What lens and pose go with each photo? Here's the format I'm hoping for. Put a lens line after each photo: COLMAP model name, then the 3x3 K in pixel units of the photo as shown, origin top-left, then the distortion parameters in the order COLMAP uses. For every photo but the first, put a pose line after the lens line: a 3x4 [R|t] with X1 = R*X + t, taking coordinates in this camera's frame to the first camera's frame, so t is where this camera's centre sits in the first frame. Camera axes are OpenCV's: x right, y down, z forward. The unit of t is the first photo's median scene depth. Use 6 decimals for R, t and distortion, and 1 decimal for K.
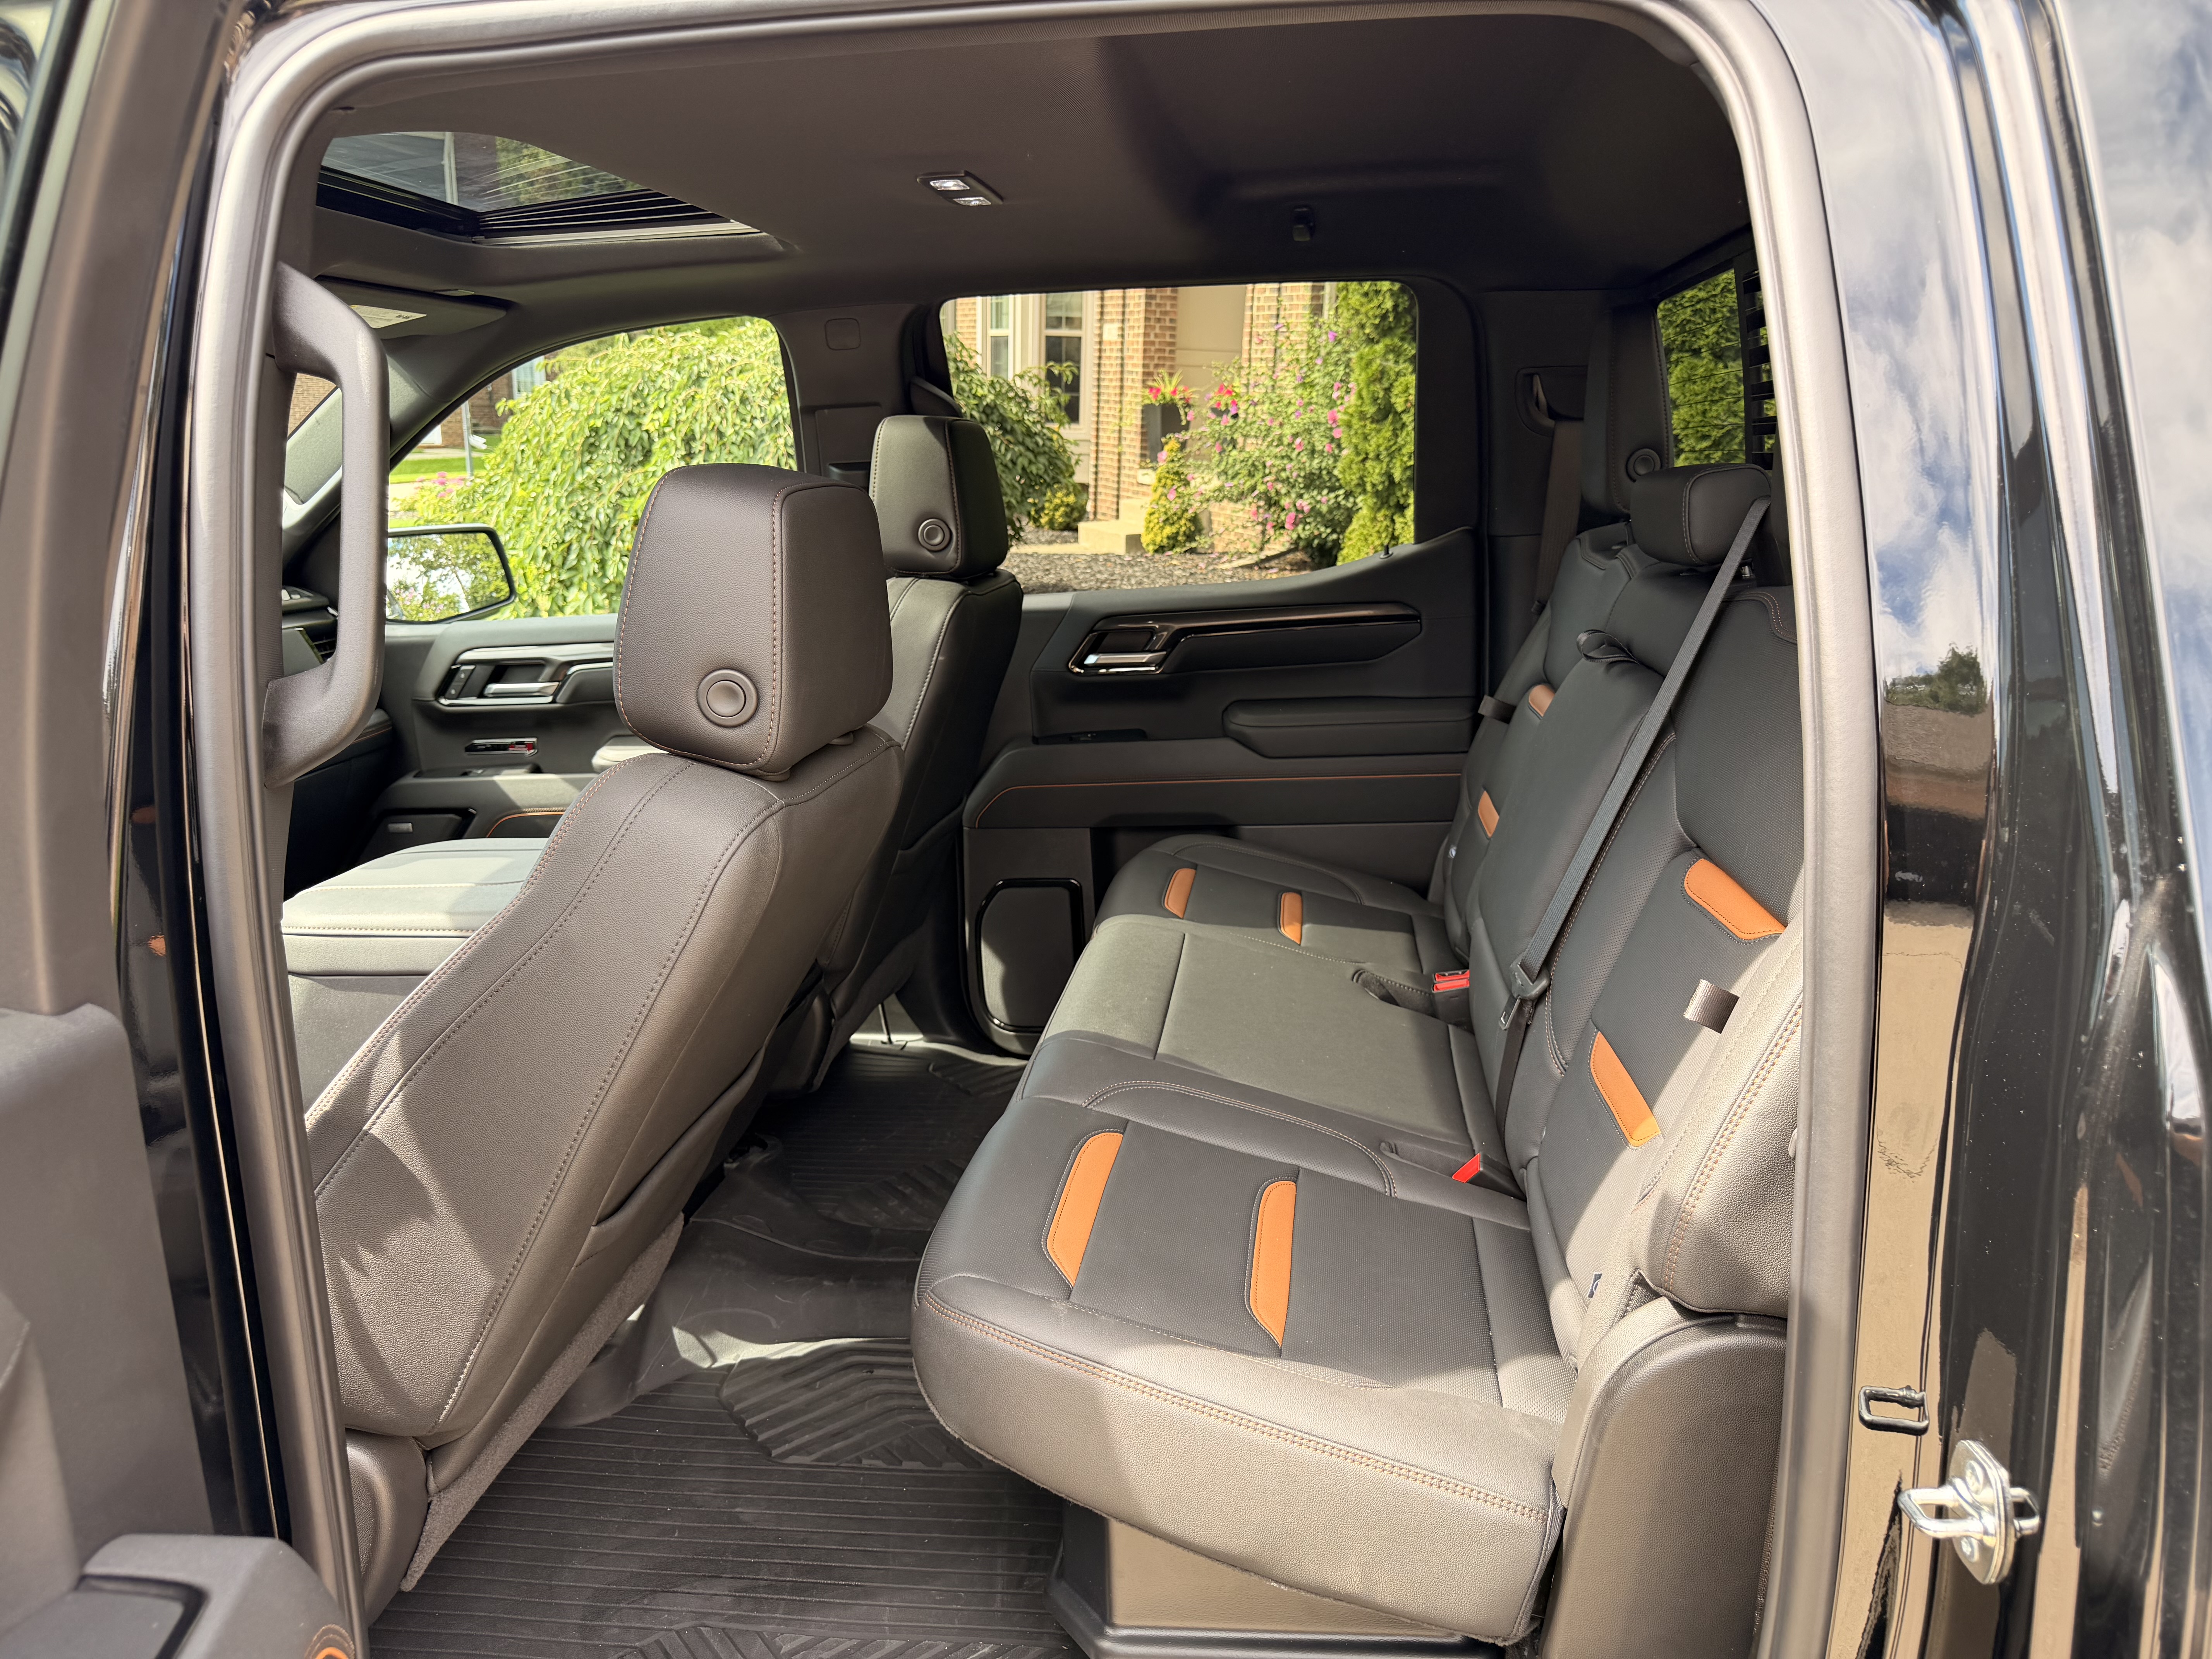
lens RADIAL K [[1529.3, 0, 1106.0], [0, 1529.3, 829.5], [0, 0, 1]] dist [0.094227, -0.001422]
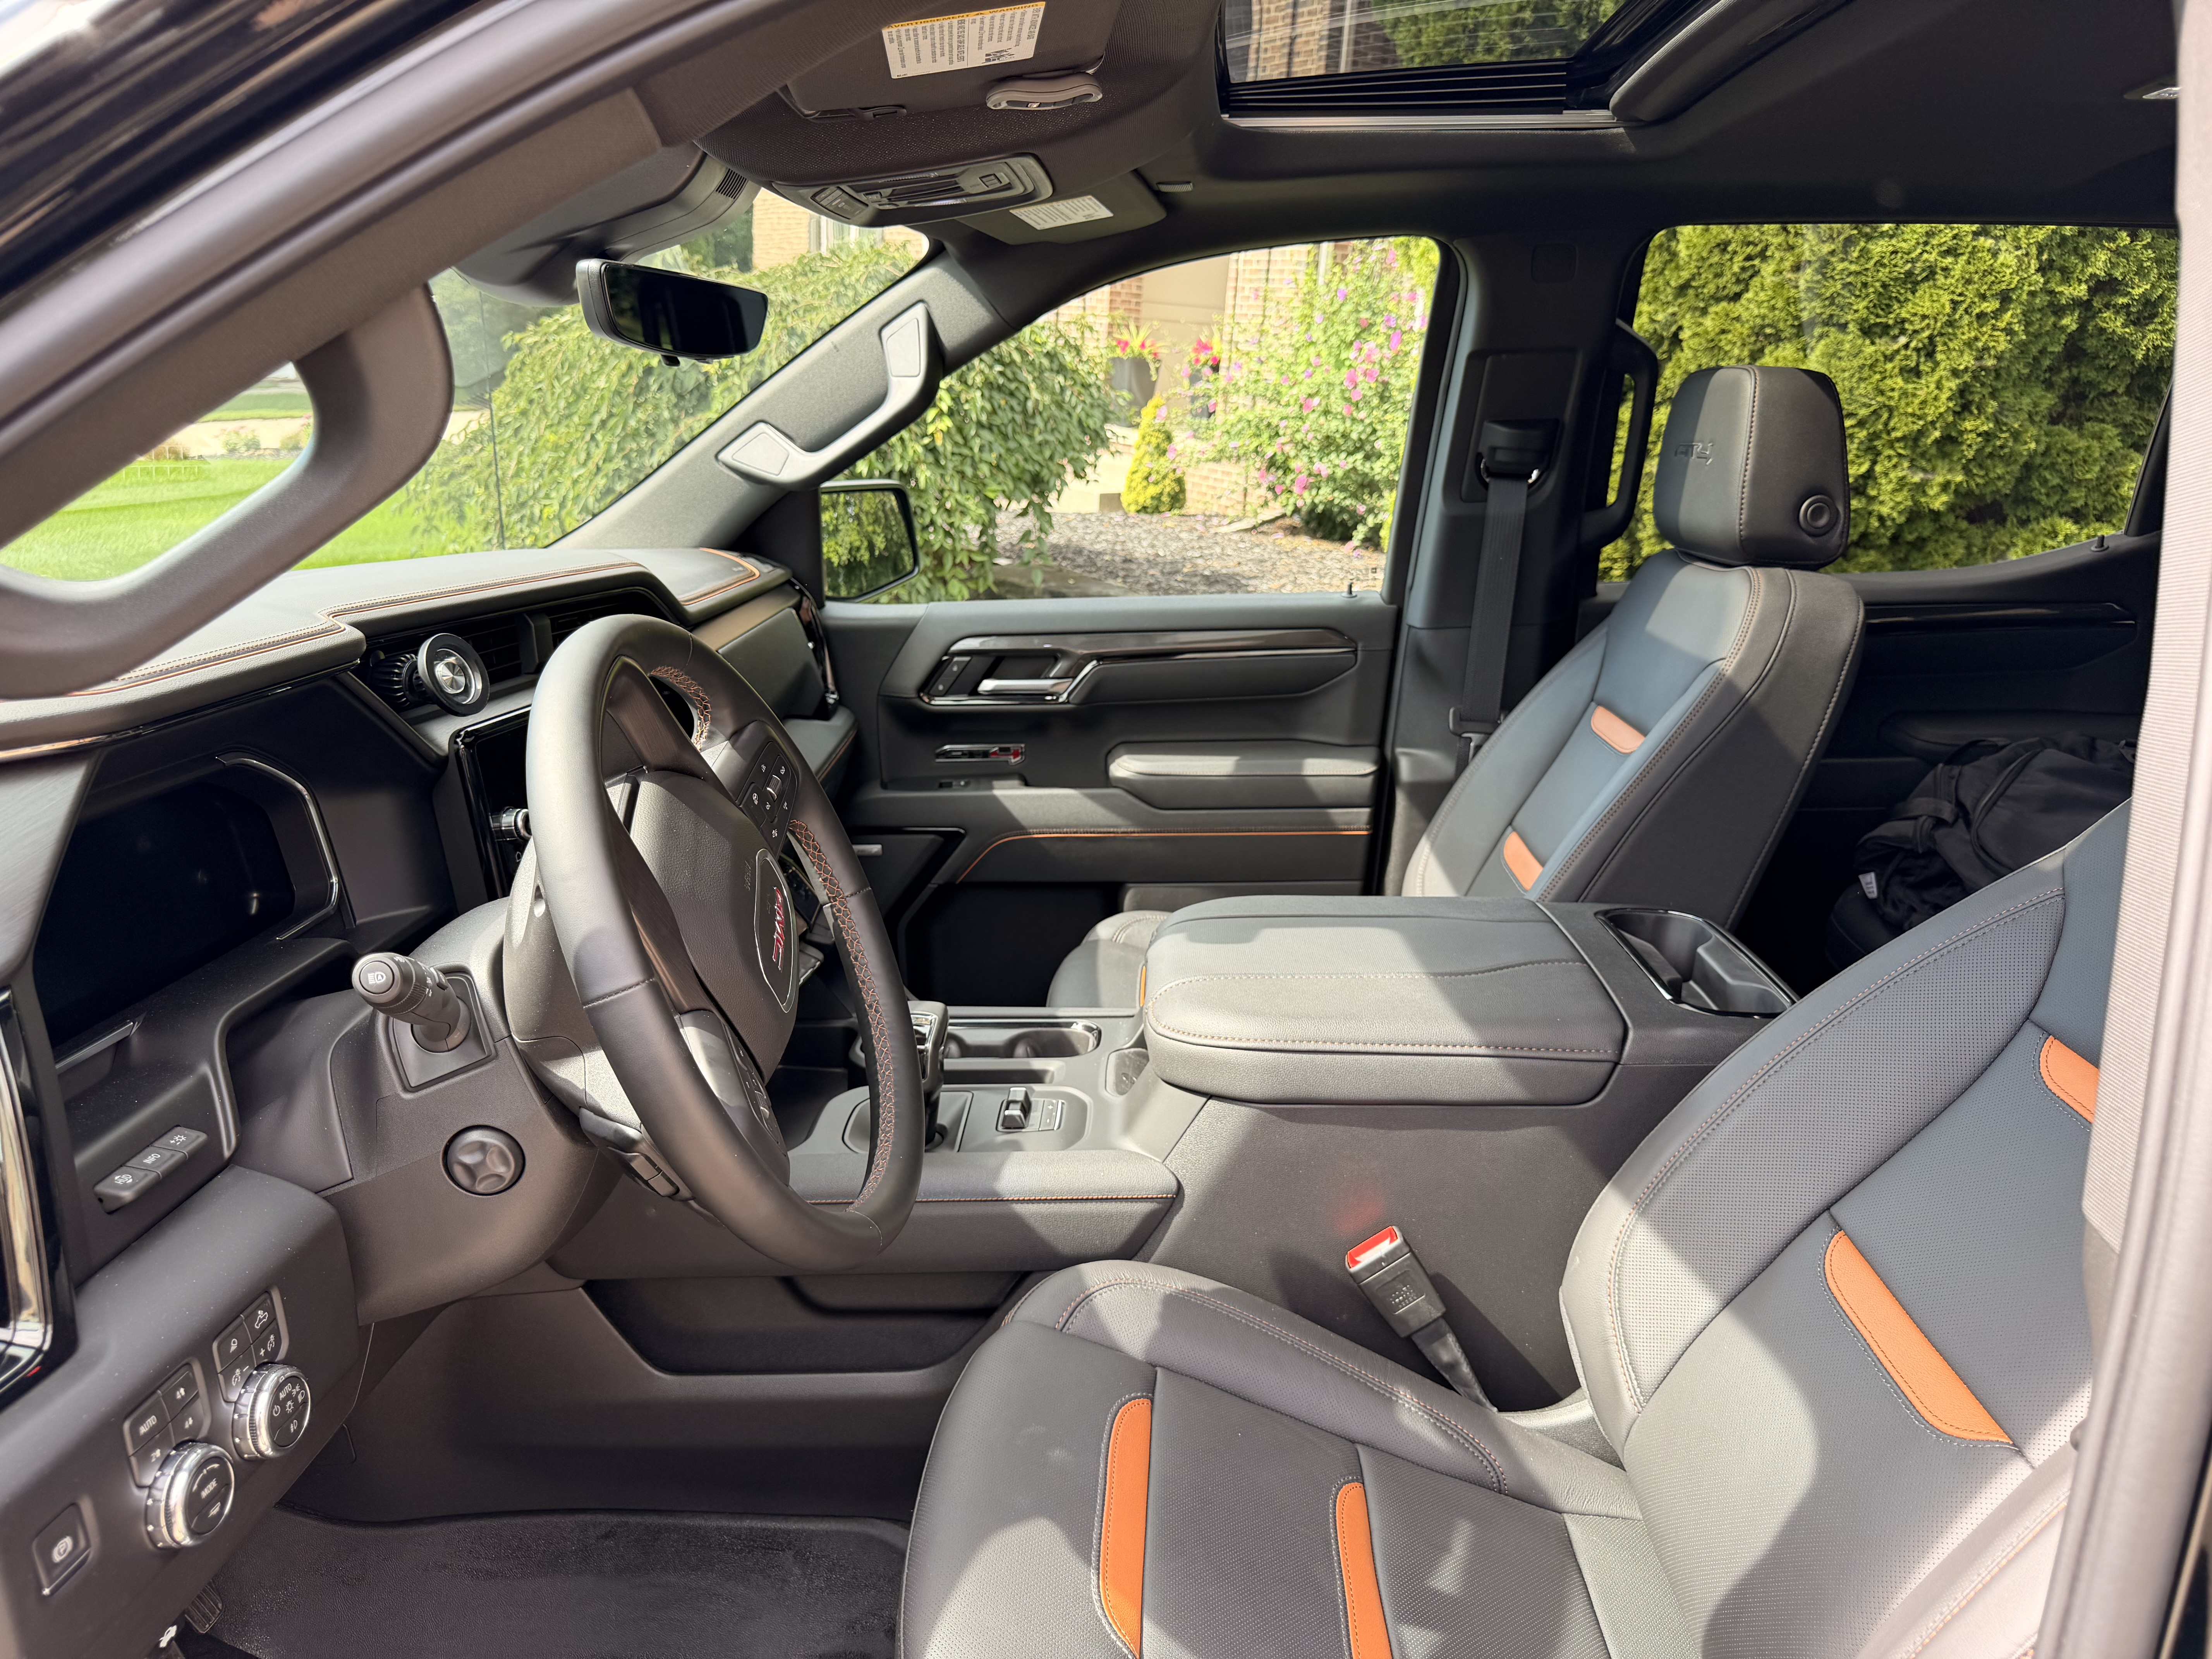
lens RADIAL K [[1553.1, 0, 1106.0], [0, 1553.1, 829.5], [0, 0, 1]] dist [0.058316, -0.102085]
pose [[0.996728, 0.007498, 0.080484, -0.152570], [-0.009406, 0.999683, 0.023354, -0.012693], [-0.080284, -0.024034, 0.996482, 0.063284]]
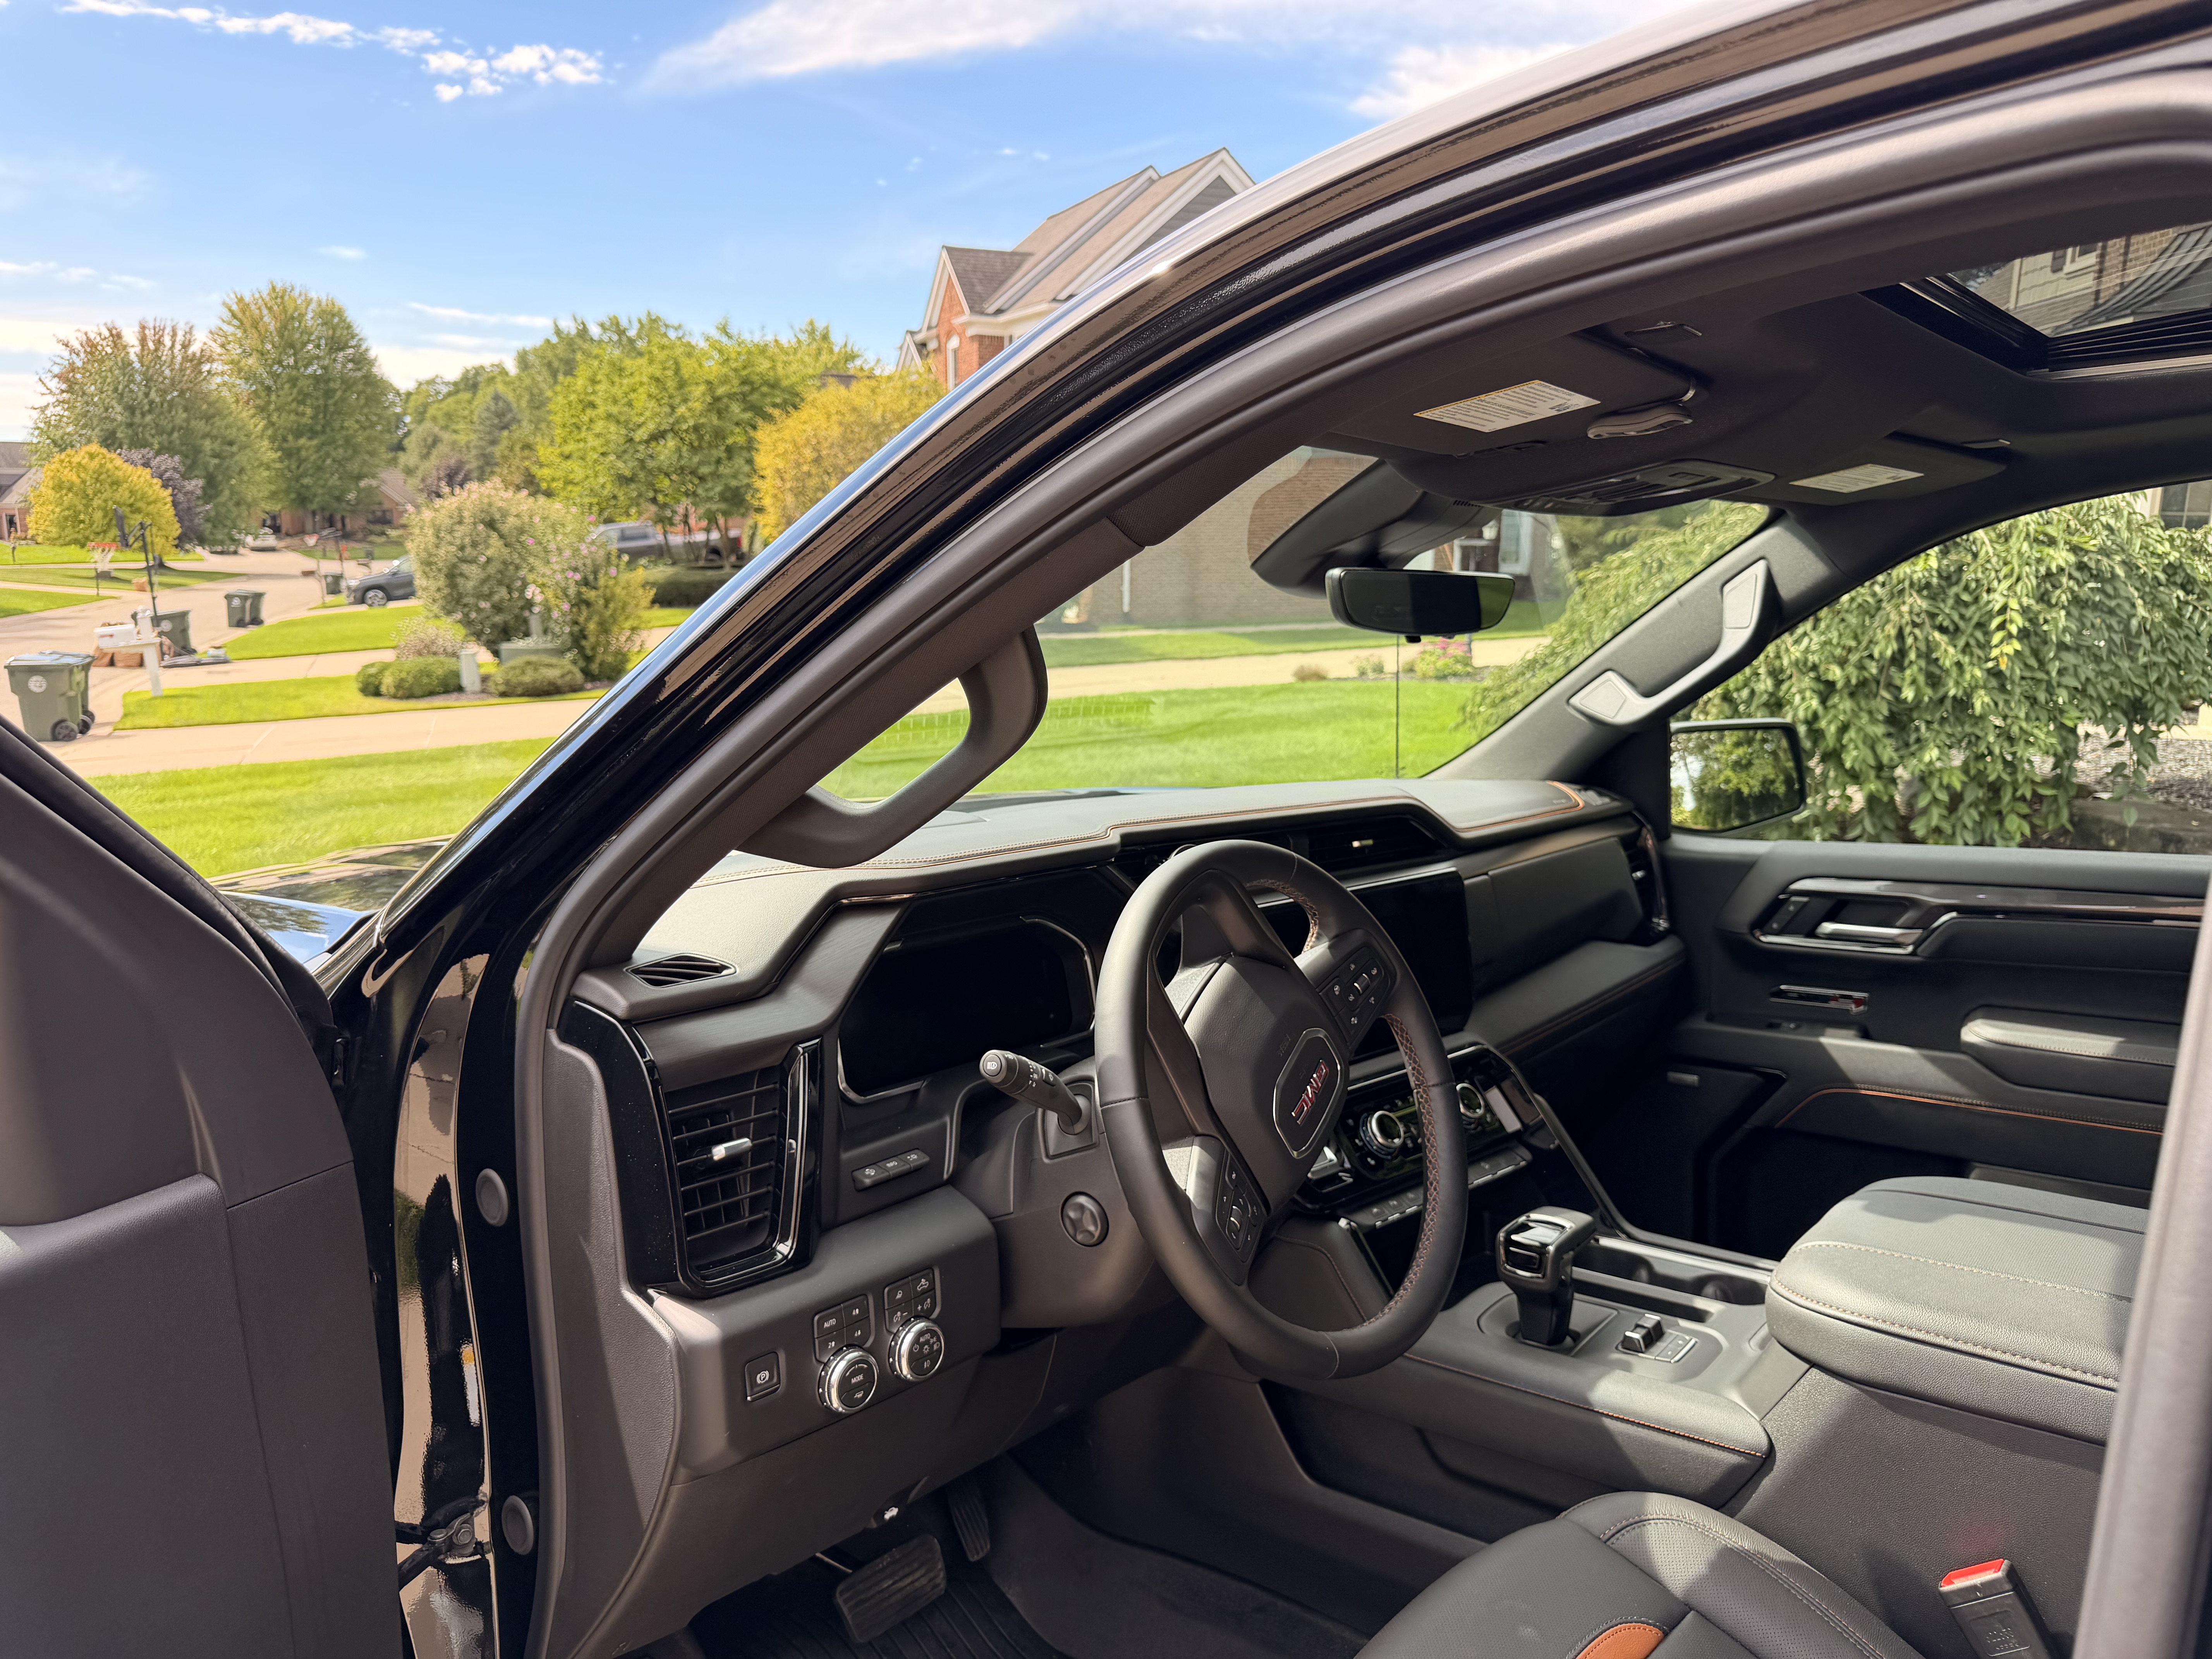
lens RADIAL K [[1553.1, 0, 1106.0], [0, 1553.1, 829.5], [0, 0, 1]] dist [0.058316, -0.102085]
pose [[0.825198, 0.079691, -0.559194, -0.097124], [-0.136258, 0.988845, -0.060155, -0.015773], [0.548162, 0.125834, 0.826852, 0.043941]]
